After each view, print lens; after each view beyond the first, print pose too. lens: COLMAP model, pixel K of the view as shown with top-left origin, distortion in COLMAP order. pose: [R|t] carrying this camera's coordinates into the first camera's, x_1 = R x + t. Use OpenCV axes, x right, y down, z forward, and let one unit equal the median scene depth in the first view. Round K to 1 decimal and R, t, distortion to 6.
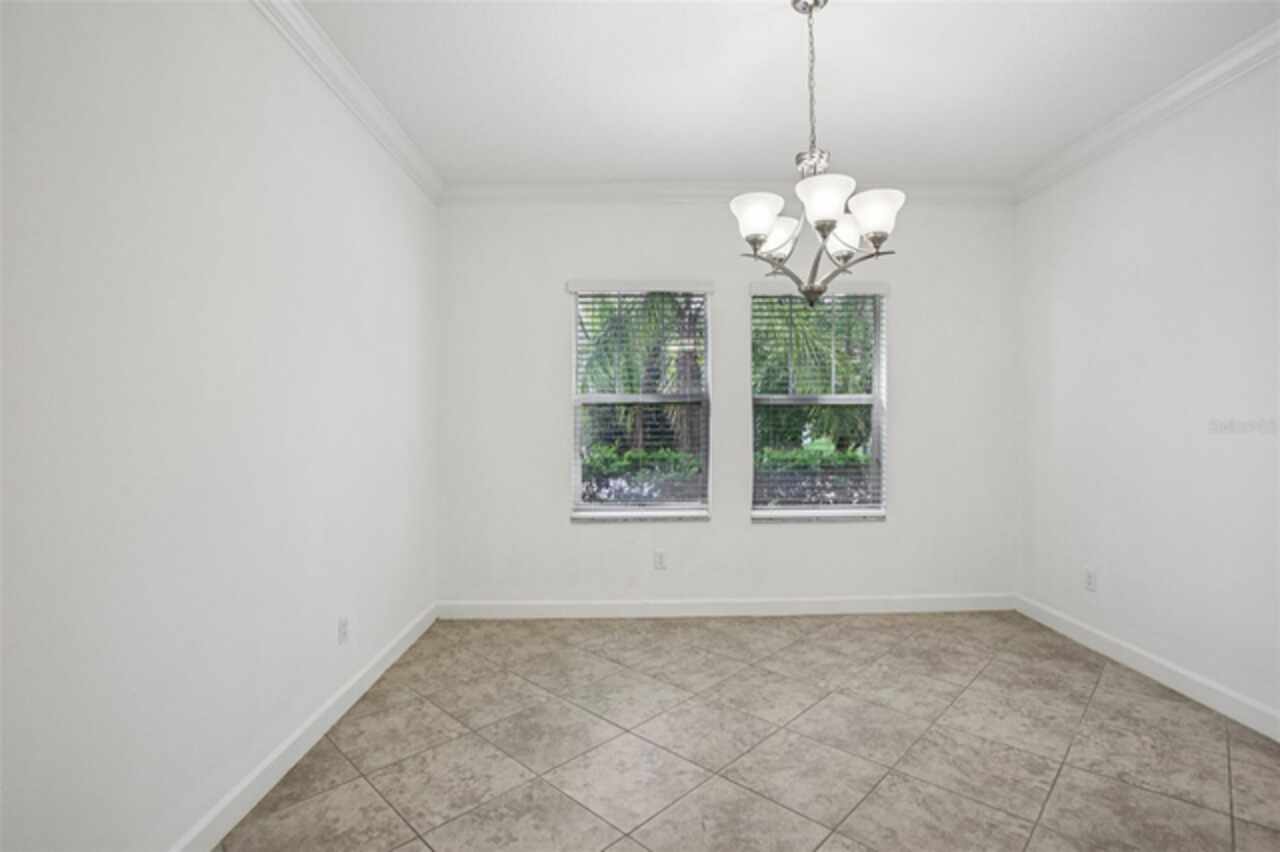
lens RADIAL K [[601.5, 0, 632.3], [0, 601.5, 416.7], [0, 0, 1]] dist [-0.053577, 0.016932]
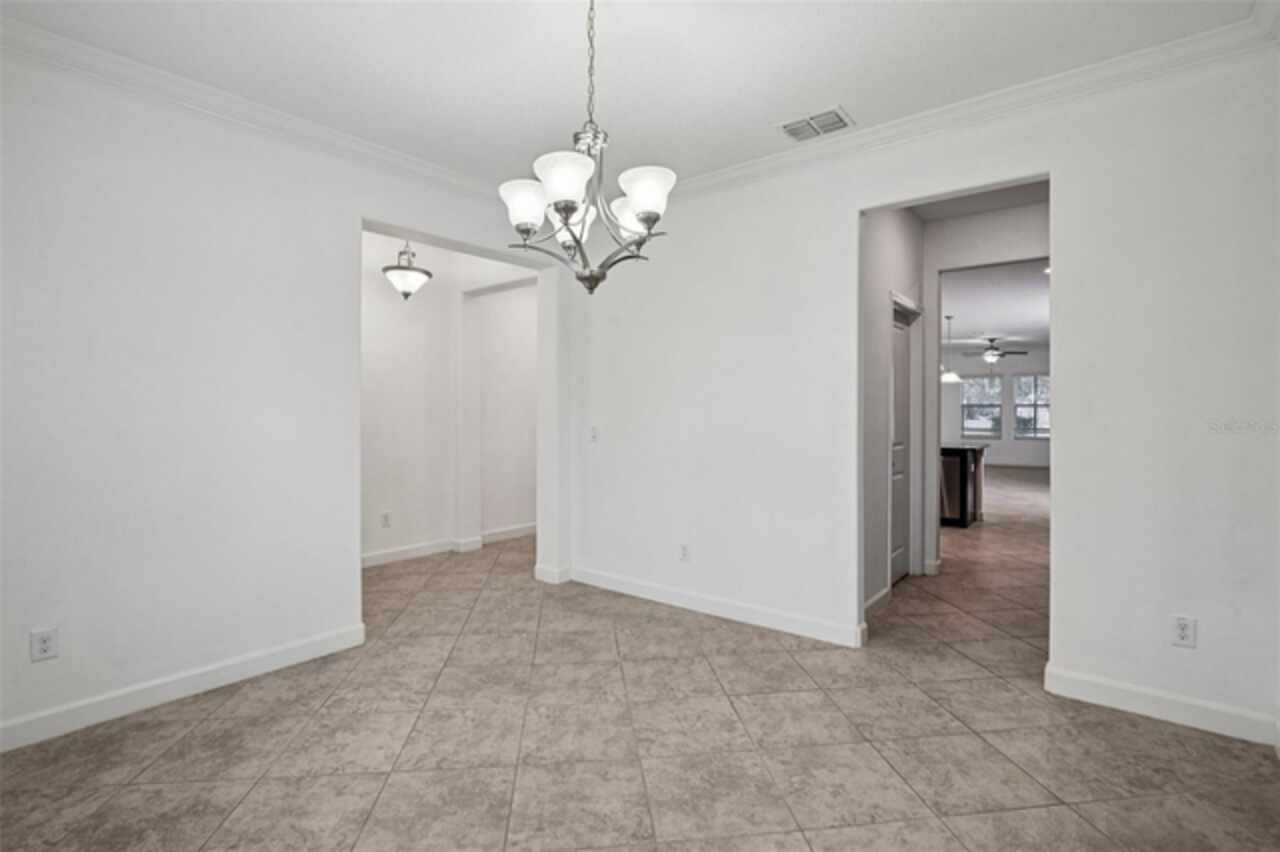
lens RADIAL K [[601.5, 0, 632.3], [0, 601.5, 416.7], [0, 0, 1]] dist [-0.053577, 0.016932]
pose [[-0.771276, 0.005790, 0.636475, -0.248637], [0.005805, 0.999981, -0.002062, -0.001129], [-0.636475, 0.002104, -0.771295, 1.125316]]
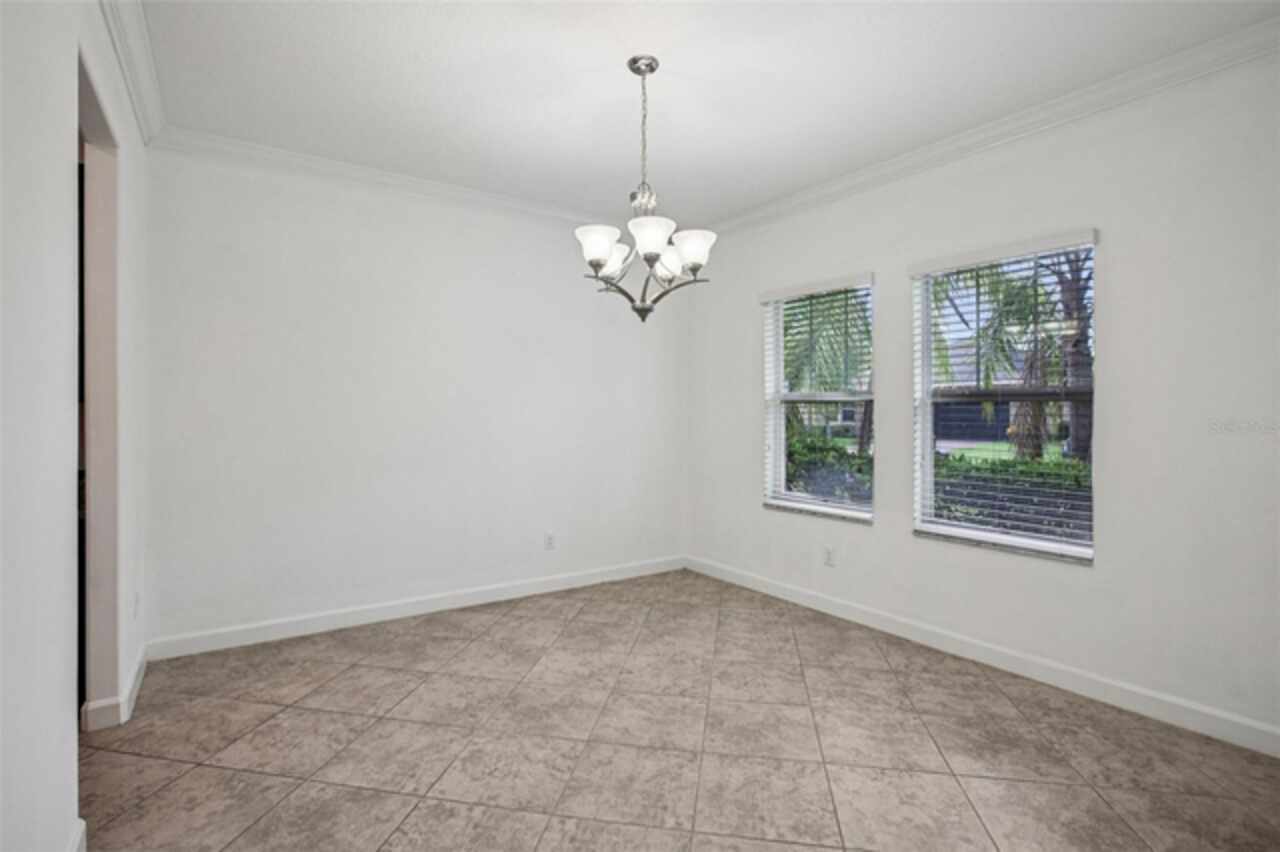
lens RADIAL K [[601.5, 0, 632.3], [0, 601.5, 416.7], [0, 0, 1]] dist [-0.053577, 0.016932]
pose [[0.562703, 0.014470, -0.826532, 0.845070], [-0.000506, 0.999853, 0.017160, -0.017297], [0.826659, -0.009238, 0.562628, 0.202264]]
